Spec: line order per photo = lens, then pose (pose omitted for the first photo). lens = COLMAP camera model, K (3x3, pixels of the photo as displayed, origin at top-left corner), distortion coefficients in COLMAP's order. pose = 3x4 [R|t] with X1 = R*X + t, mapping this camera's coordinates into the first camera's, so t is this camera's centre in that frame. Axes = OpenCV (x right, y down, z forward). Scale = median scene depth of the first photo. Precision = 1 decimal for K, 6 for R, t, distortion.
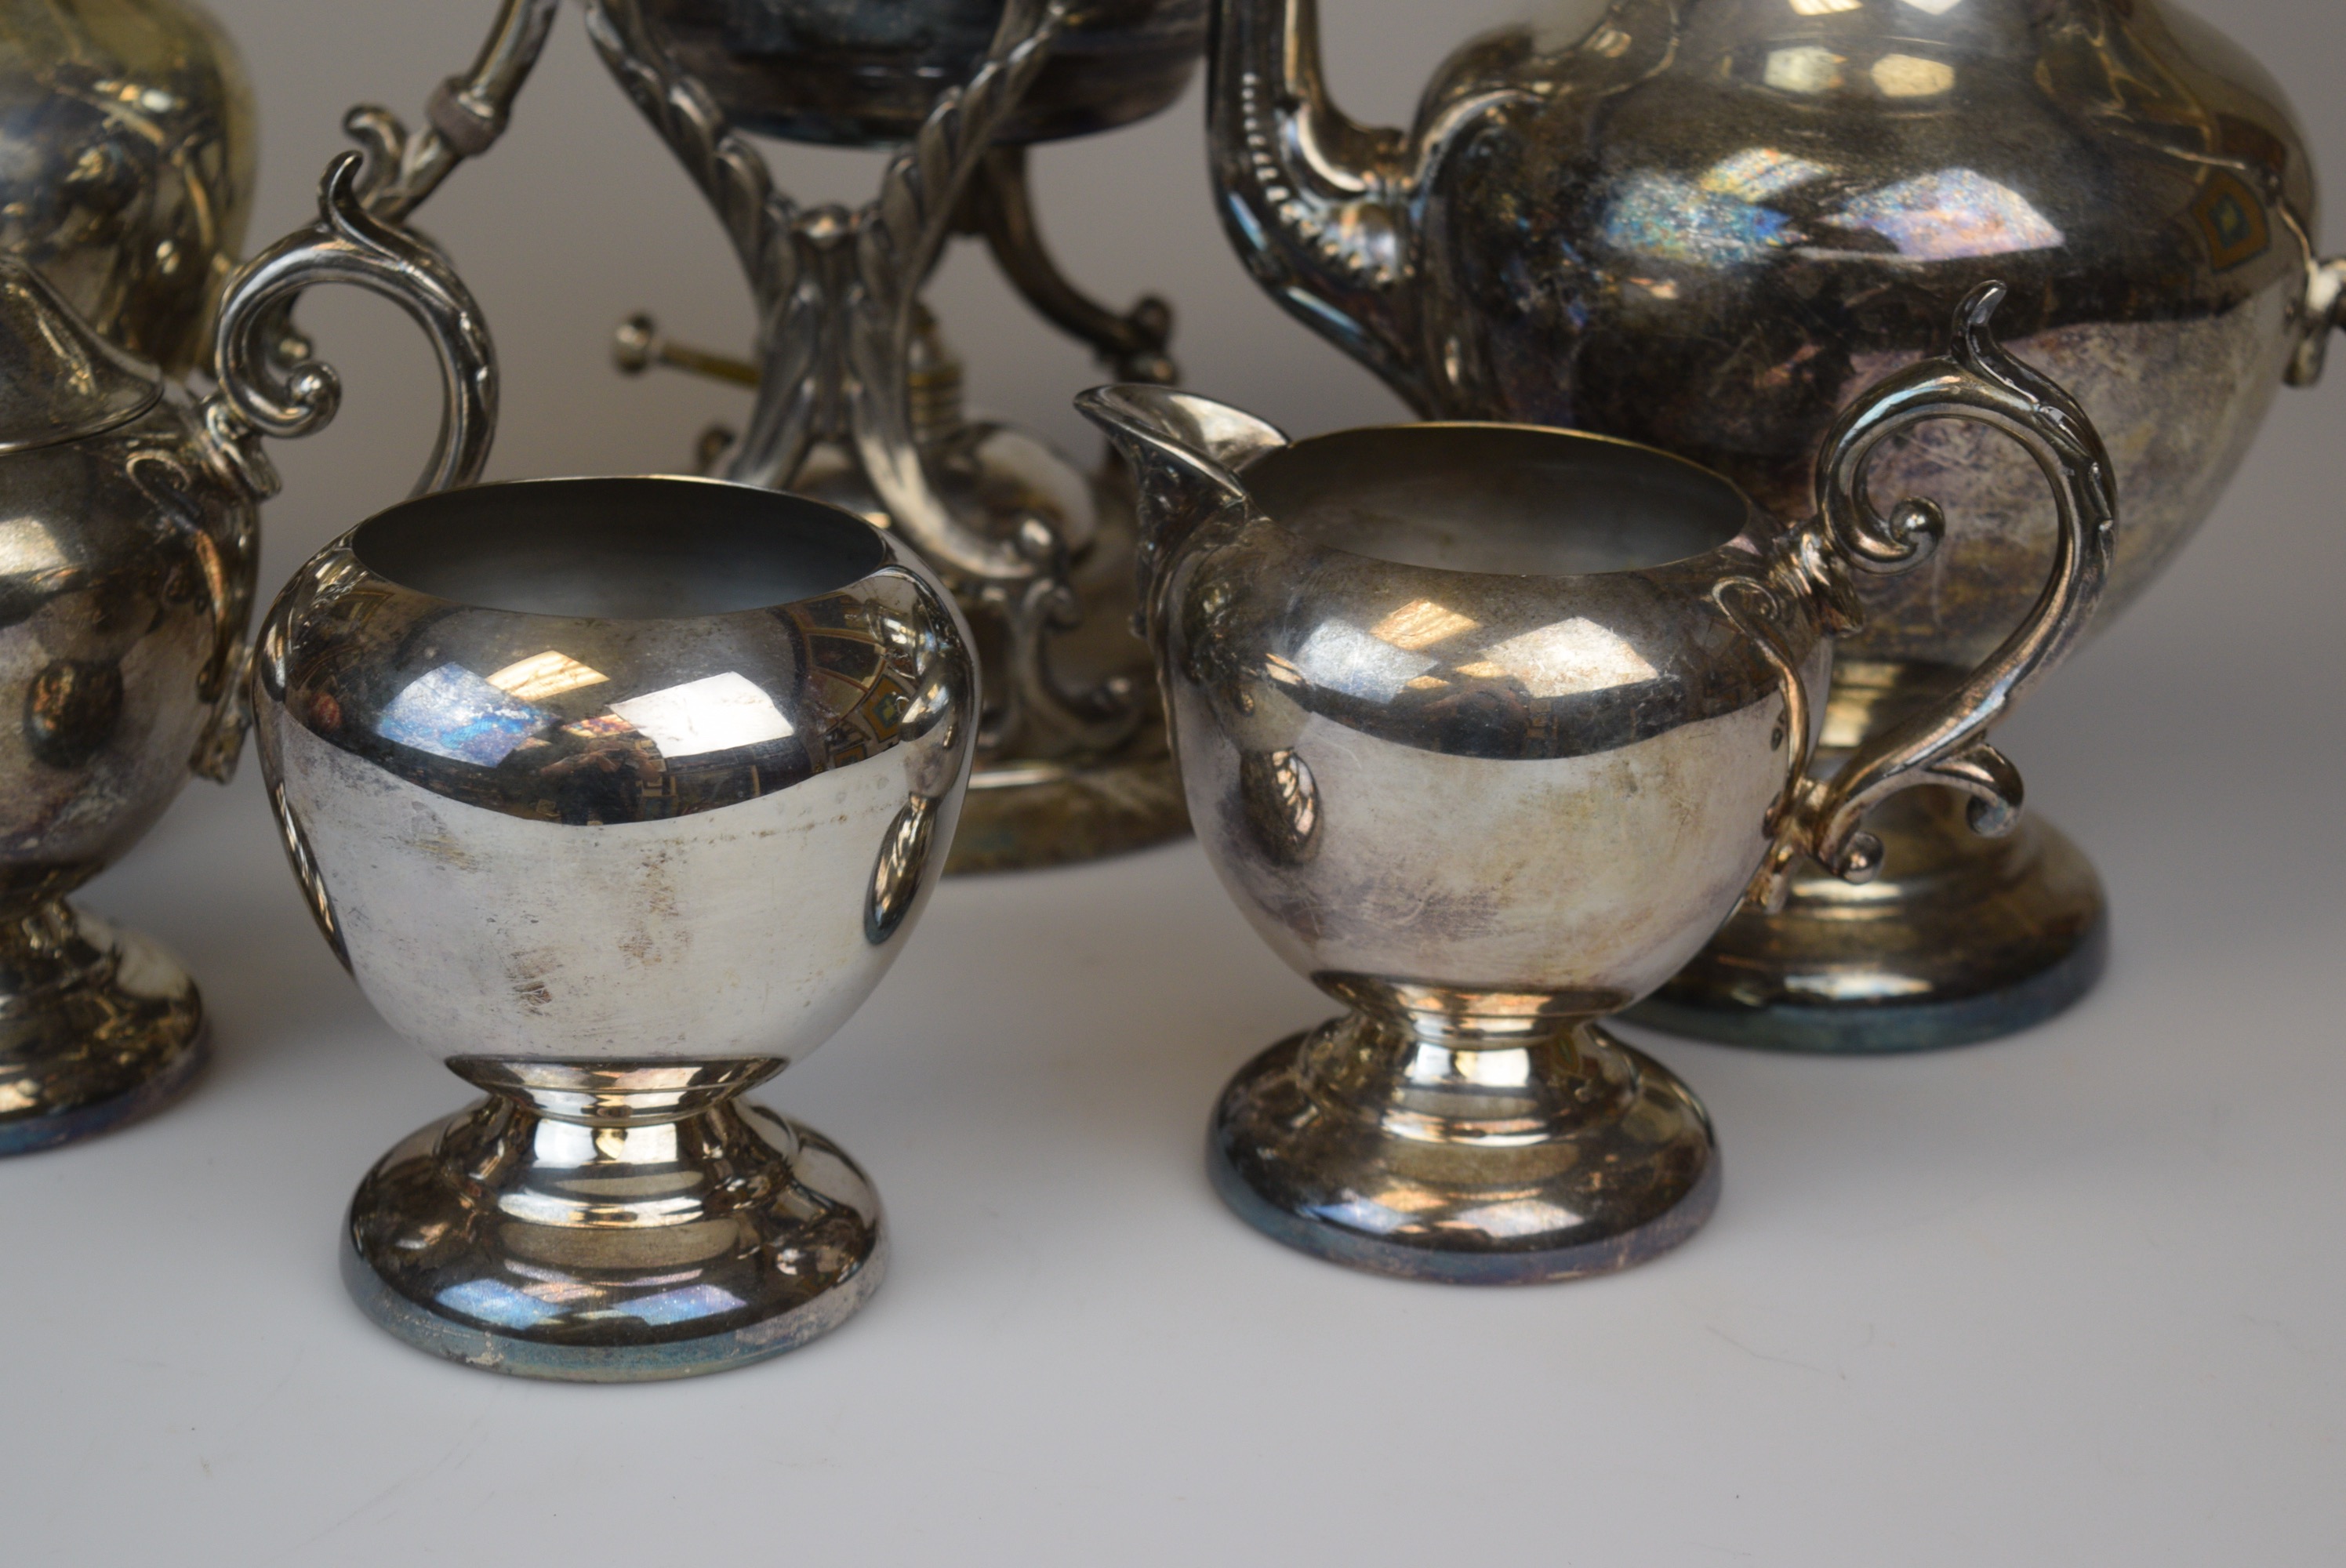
lens RADIAL K [[4861.3, 0, 1173.0], [0, 4861.3, 784.0], [0, 0, 1]] dist [0.048011, 0.032225]
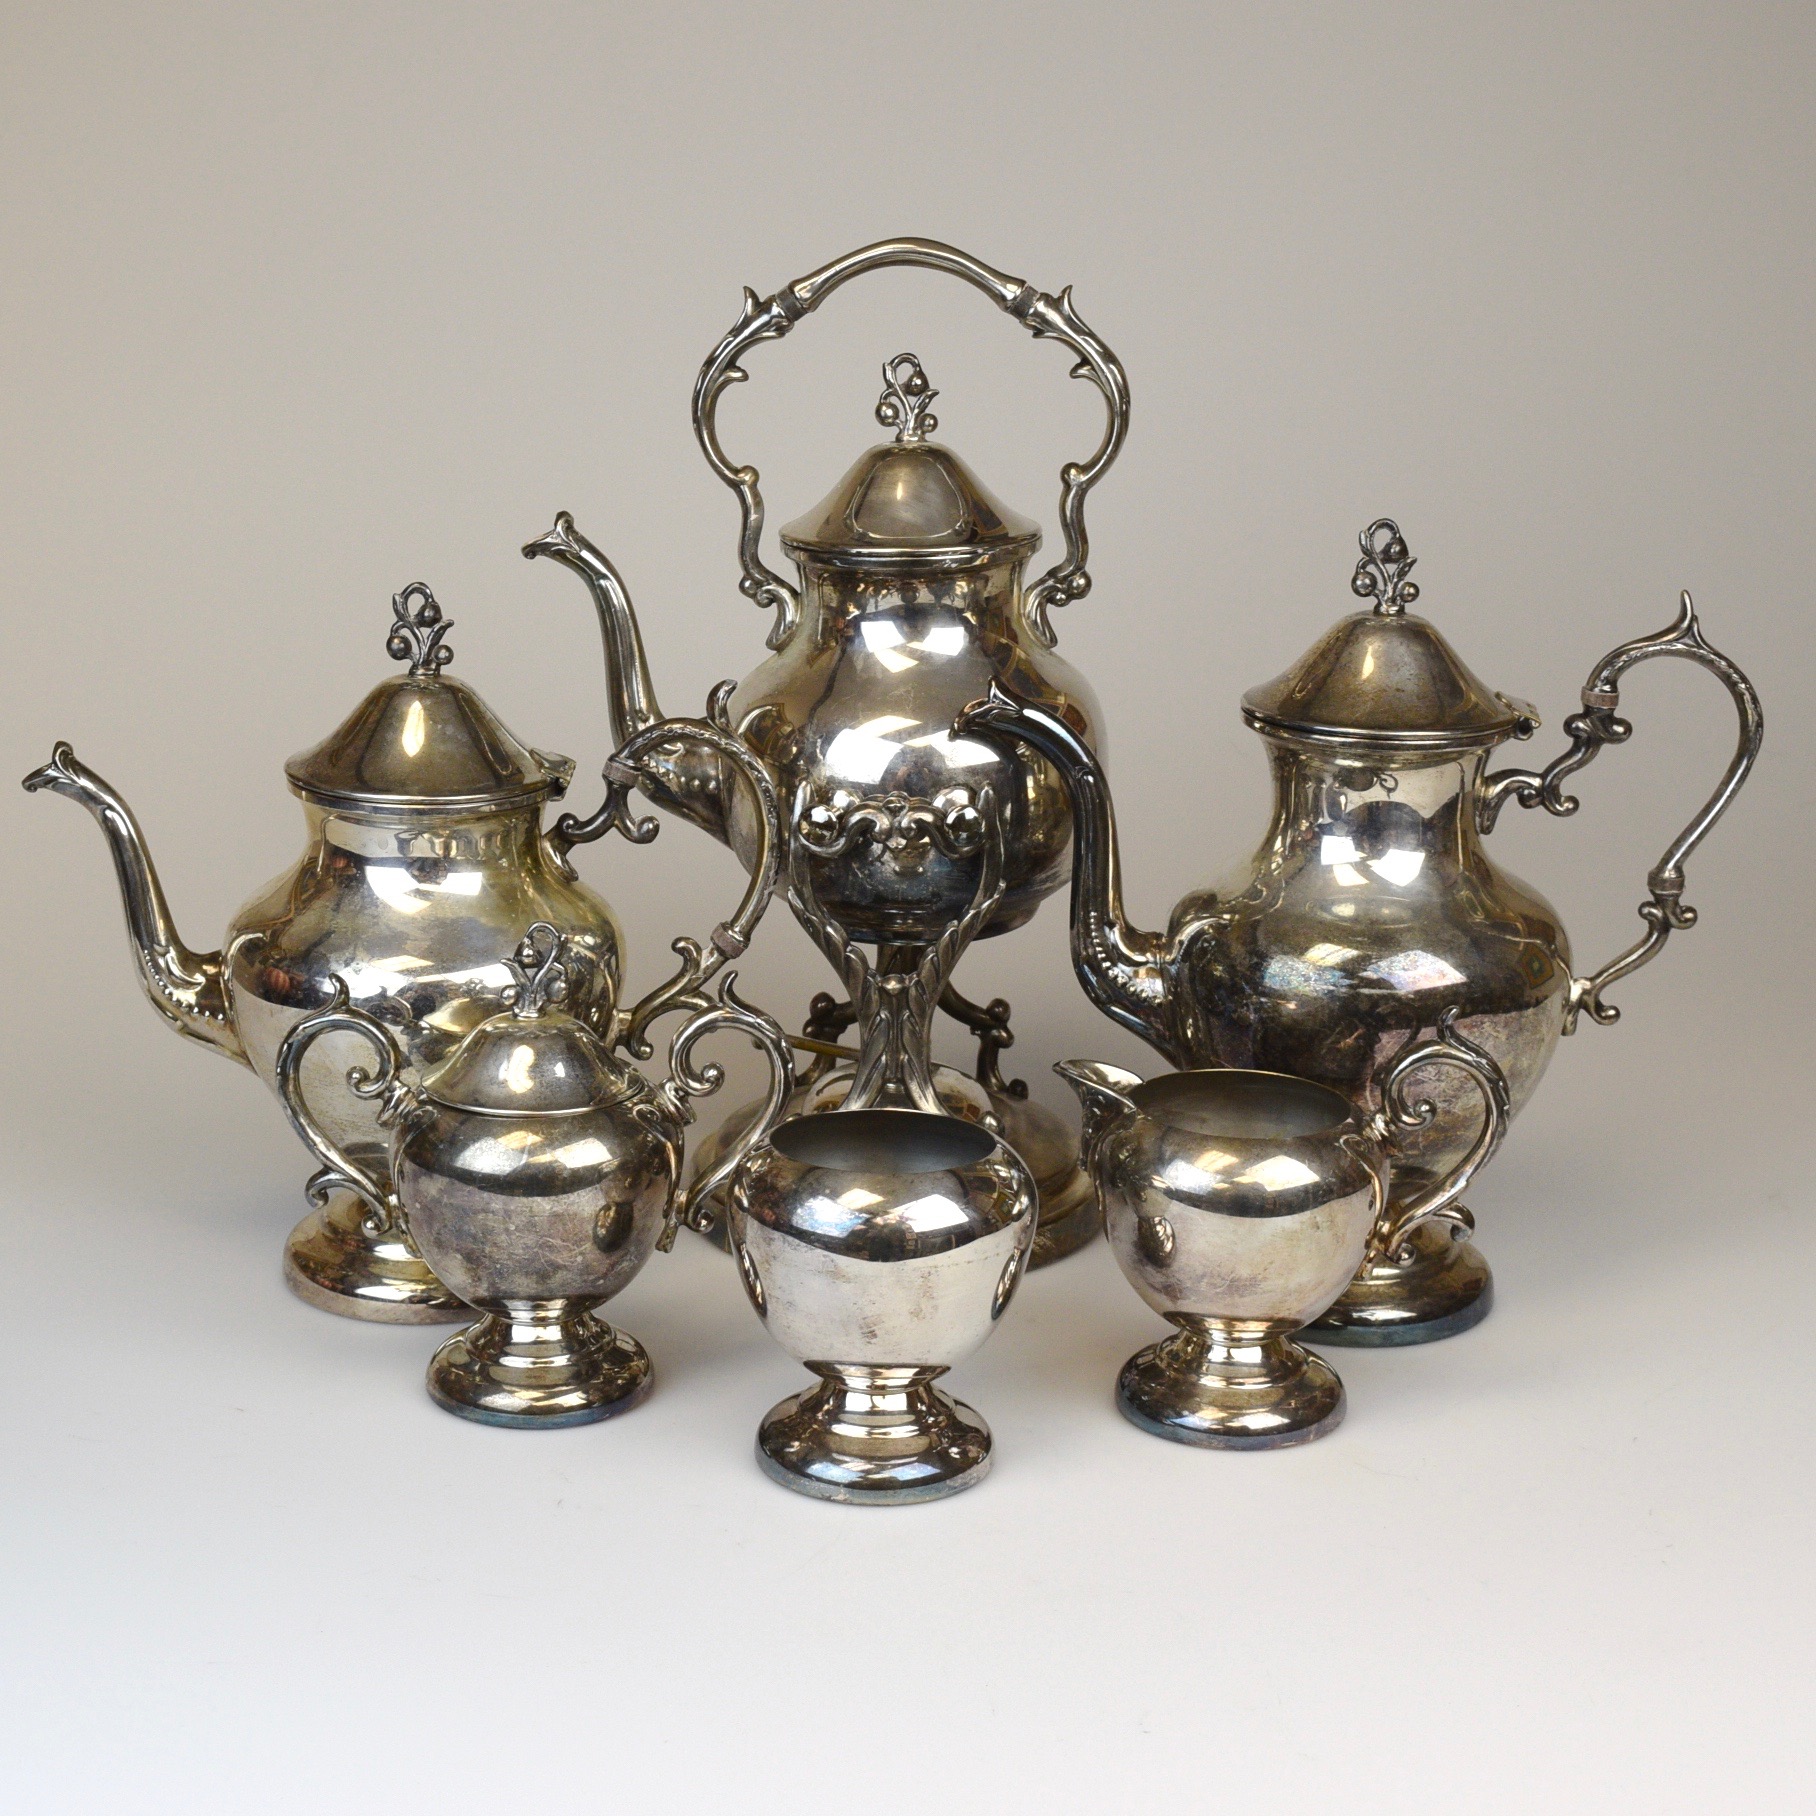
lens RADIAL K [[3423.4, 0, 908.0], [0, 3423.4, 908.0], [0, 0, 1]] dist [0.019691, 0.025077]
pose [[0.995831, -0.033699, 0.084768, -0.219041], [0.041781, 0.994556, -0.095456, -0.002901], [-0.081090, 0.098600, 0.991818, -0.586583]]
